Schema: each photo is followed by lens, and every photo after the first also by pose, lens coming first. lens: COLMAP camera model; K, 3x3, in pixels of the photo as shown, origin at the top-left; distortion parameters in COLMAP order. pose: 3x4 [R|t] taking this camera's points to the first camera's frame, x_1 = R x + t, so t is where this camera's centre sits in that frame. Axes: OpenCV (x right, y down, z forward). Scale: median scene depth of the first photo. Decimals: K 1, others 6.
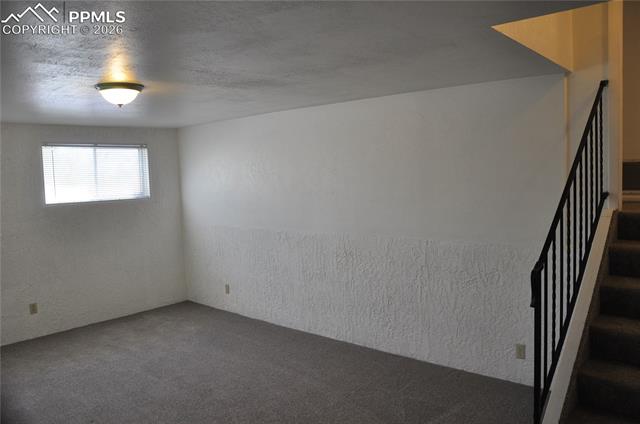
lens RADIAL K [[497.8, 0, 322.1], [0, 497.8, 219.5], [0, 0, 1]] dist [-0.152772, 0.108528]
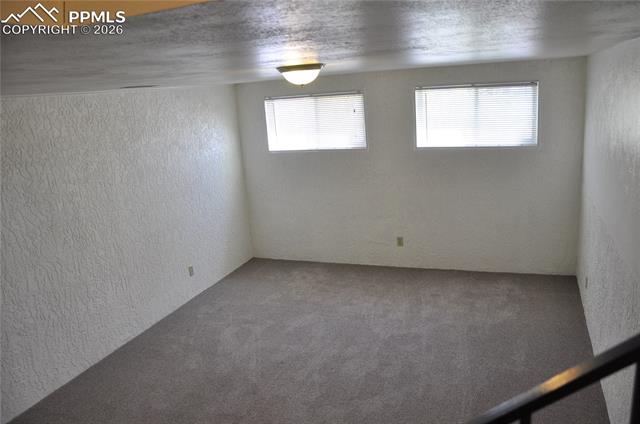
lens RADIAL K [[497.8, 0, 322.1], [0, 497.8, 219.5], [0, 0, 1]] dist [-0.152772, 0.108528]
pose [[0.340779, 0.244650, -0.907753, 0.346115], [-0.025899, 0.967624, 0.251063, -0.139291], [0.939787, -0.062047, 0.336082, 0.427038]]
